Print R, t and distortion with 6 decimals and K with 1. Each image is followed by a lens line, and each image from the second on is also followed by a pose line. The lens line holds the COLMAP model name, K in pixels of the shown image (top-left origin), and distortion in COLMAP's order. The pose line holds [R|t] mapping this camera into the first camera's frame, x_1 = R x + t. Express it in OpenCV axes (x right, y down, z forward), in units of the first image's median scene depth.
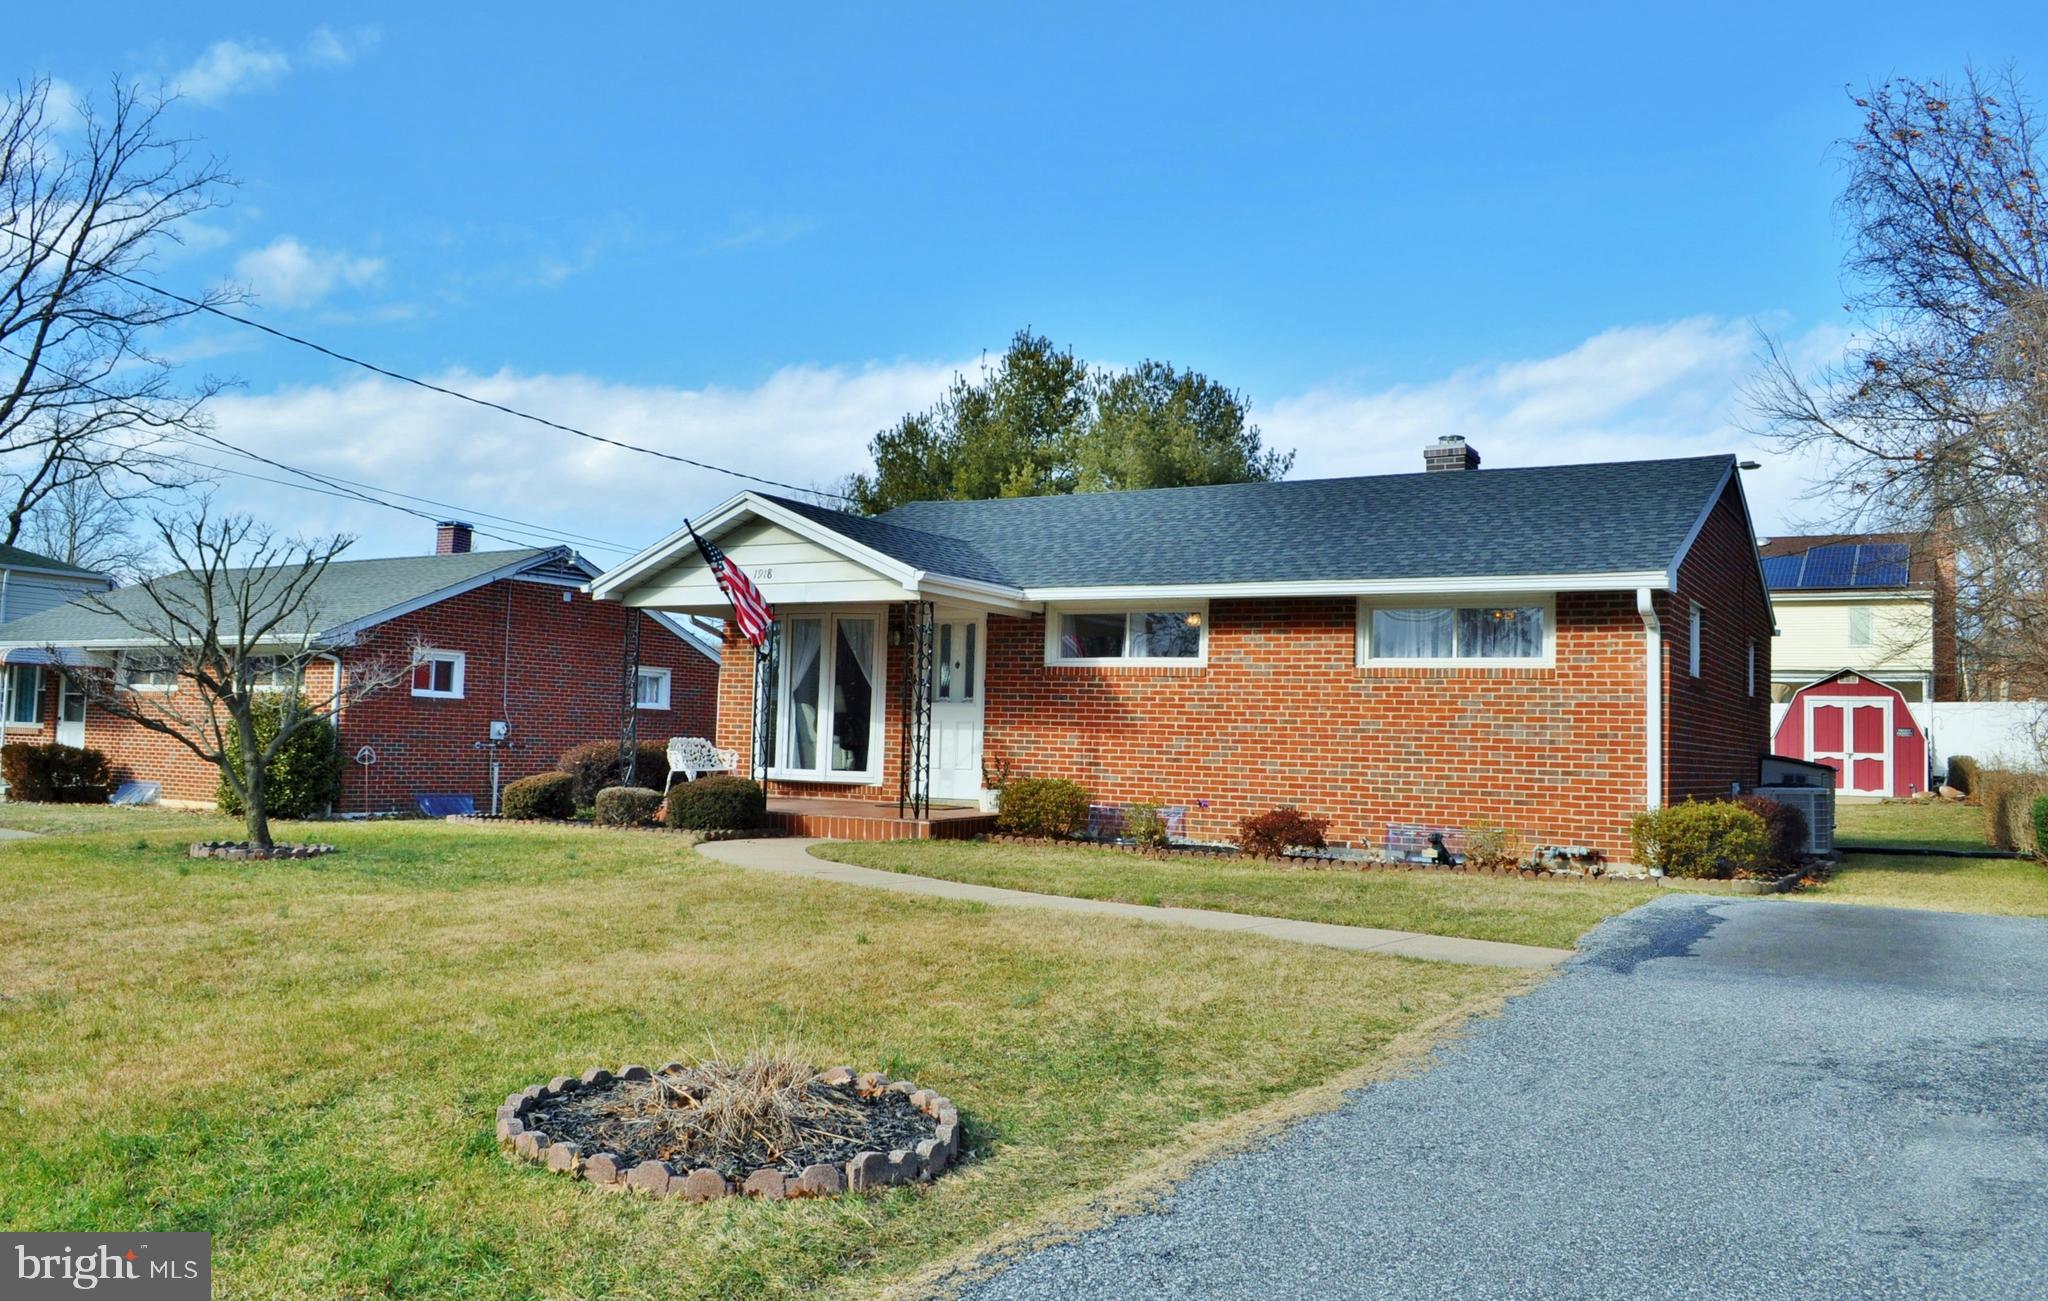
lens RADIAL K [[1679.1, 0, 1016.2], [0, 1679.1, 639.4], [0, 0, 1]] dist [-0.089454, 0.021264]
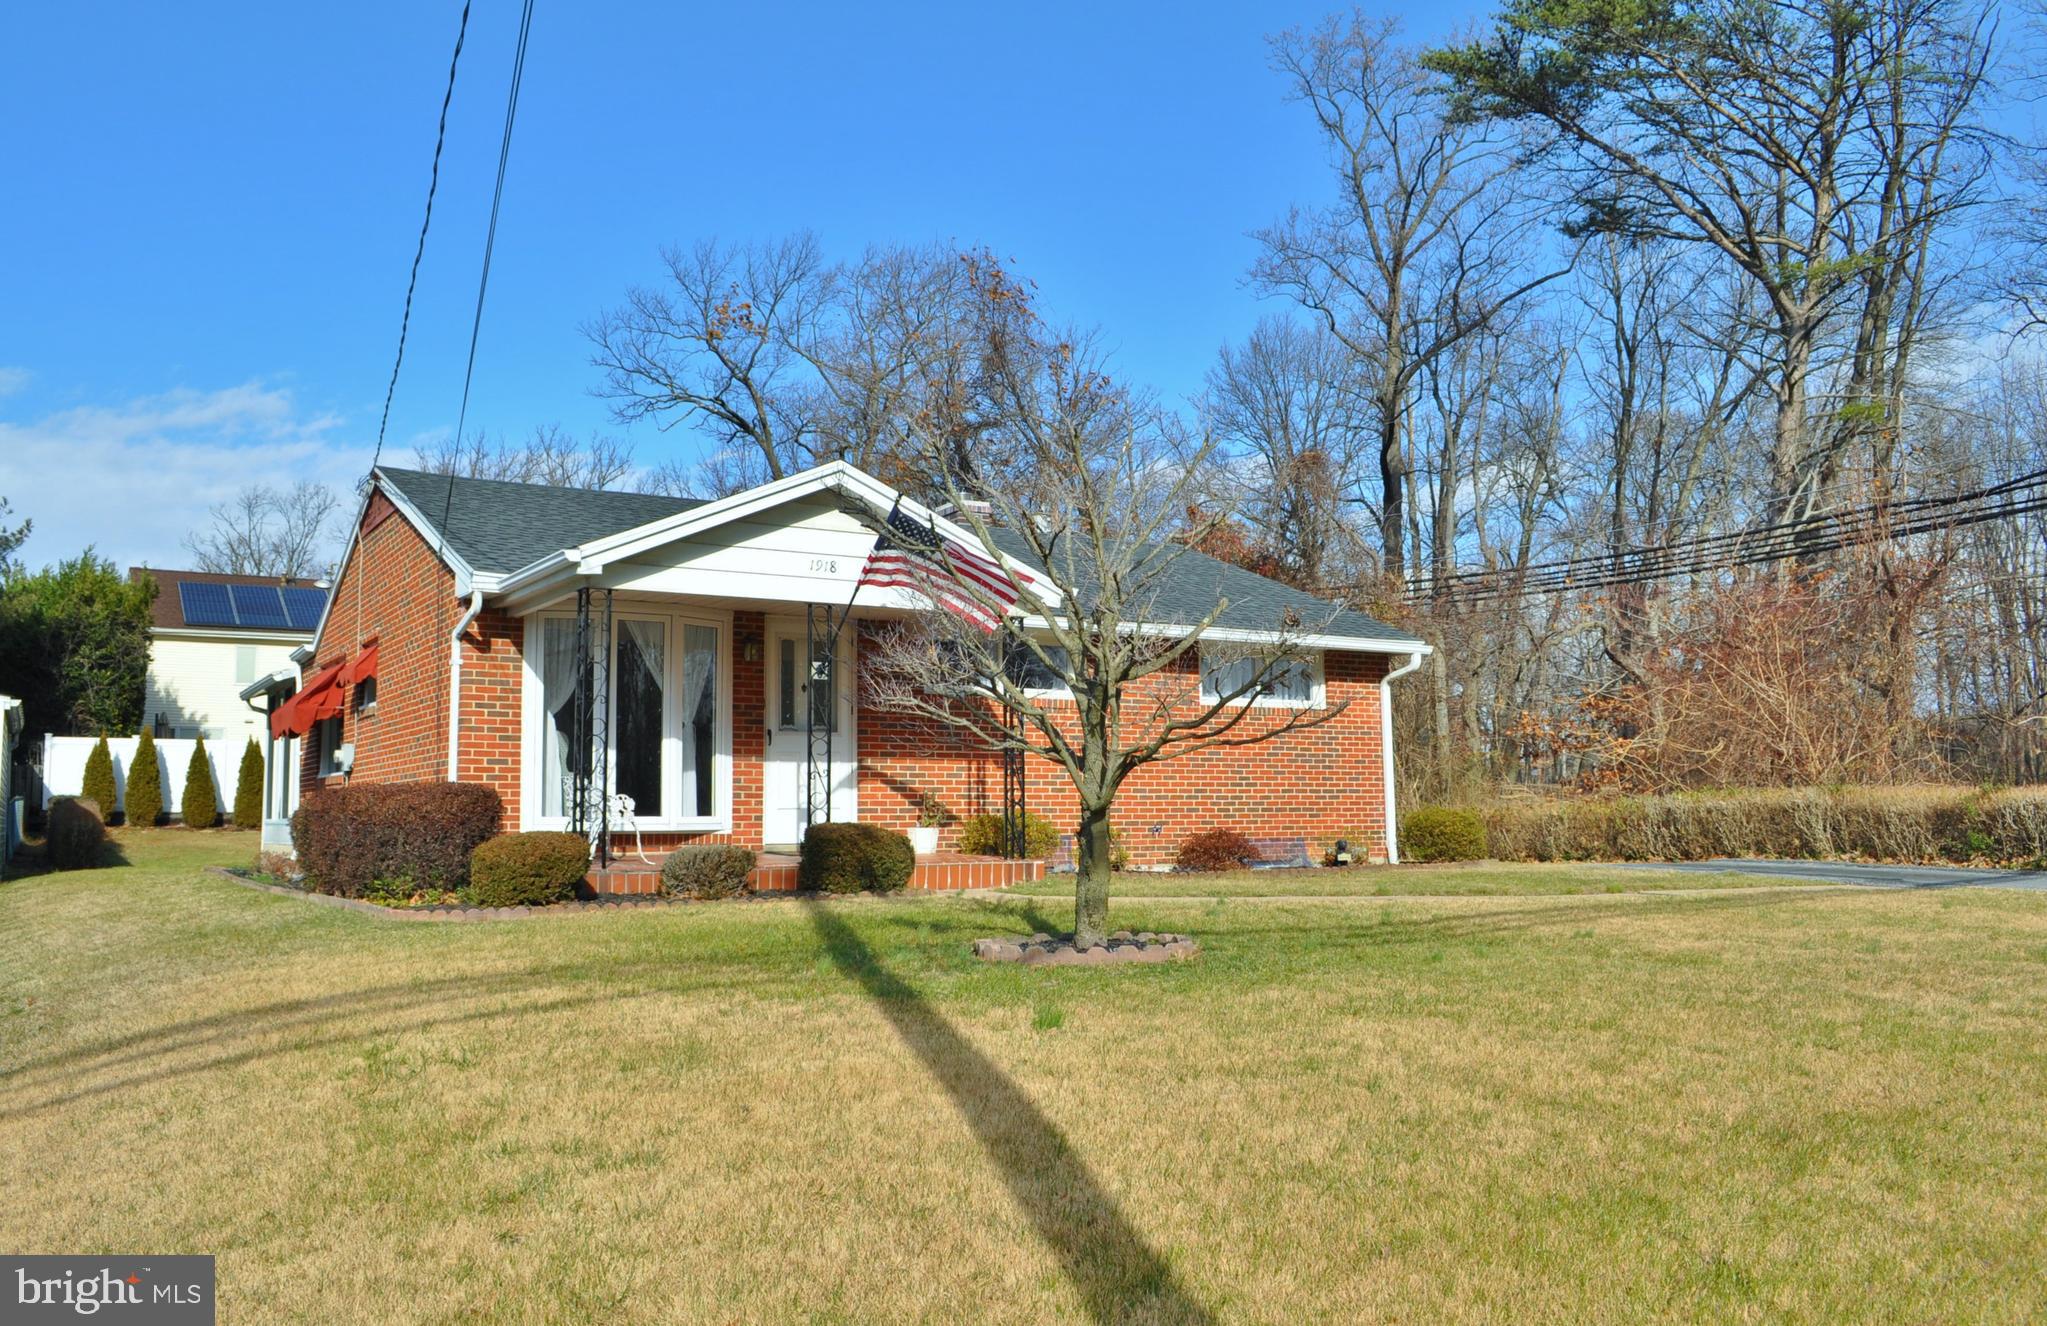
lens RADIAL K [[1678.2, 0, 1029.8], [0, 1678.2, 616.9], [0, 0, 1]] dist [-0.089454, 0.021264]
pose [[0.440081, 0.072549, 0.895022, -0.804537], [-0.035670, 0.997357, -0.063306, 0.031296], [-0.897249, -0.004066, 0.441506, 0.553676]]
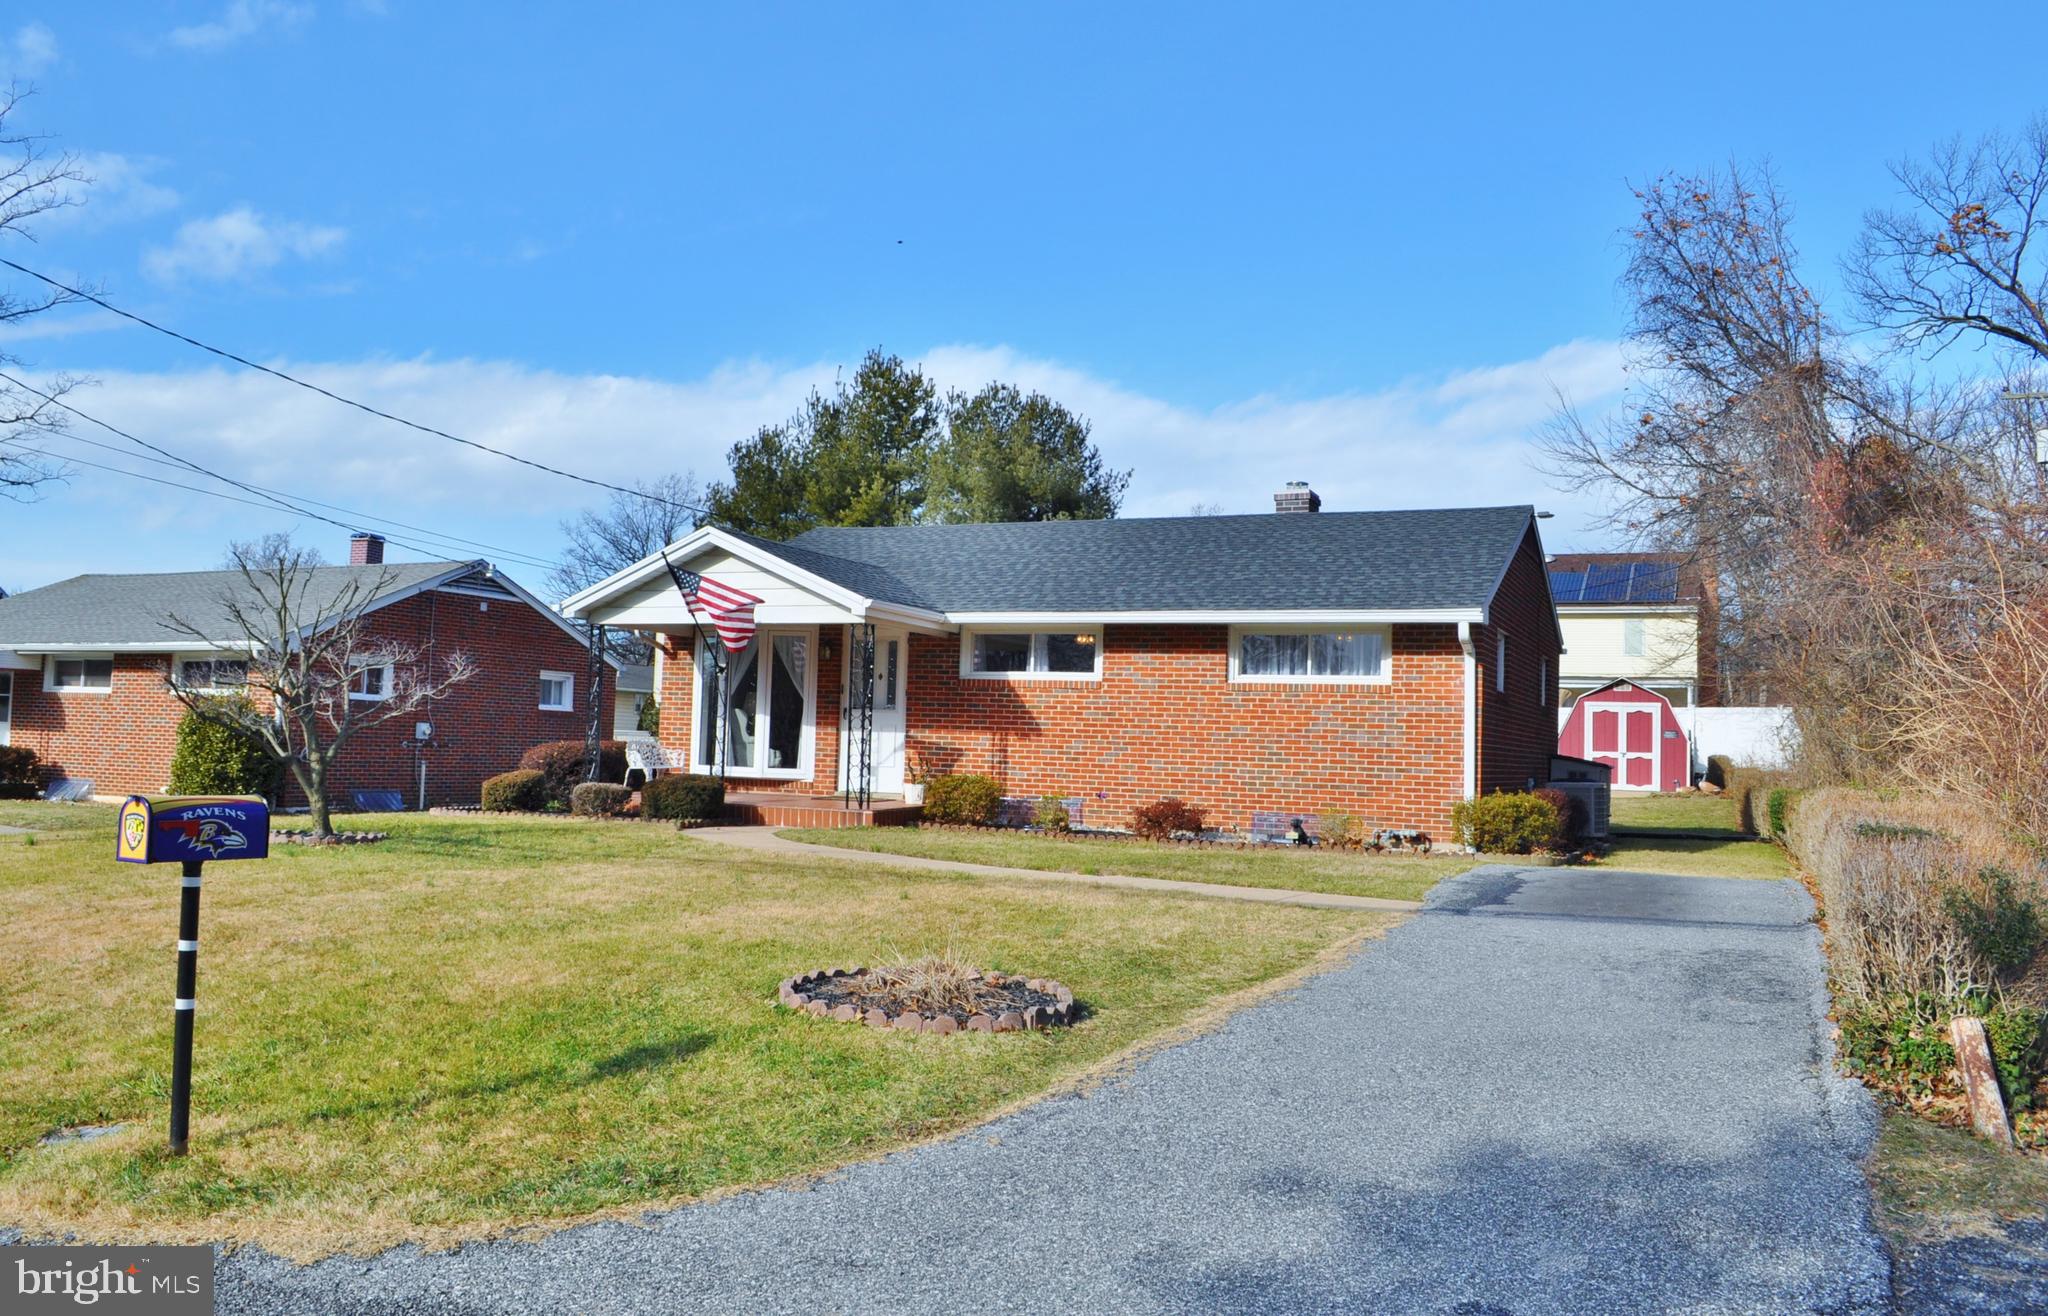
lens RADIAL K [[1679.1, 0, 1016.0], [0, 1679.1, 647.7], [0, 0, 1]] dist [-0.089454, 0.021264]
pose [[0.993088, 0.007267, 0.117150, -0.083109], [-0.008090, 0.999946, 0.006555, -0.013782], [-0.117096, -0.007457, 0.993093, -0.167174]]
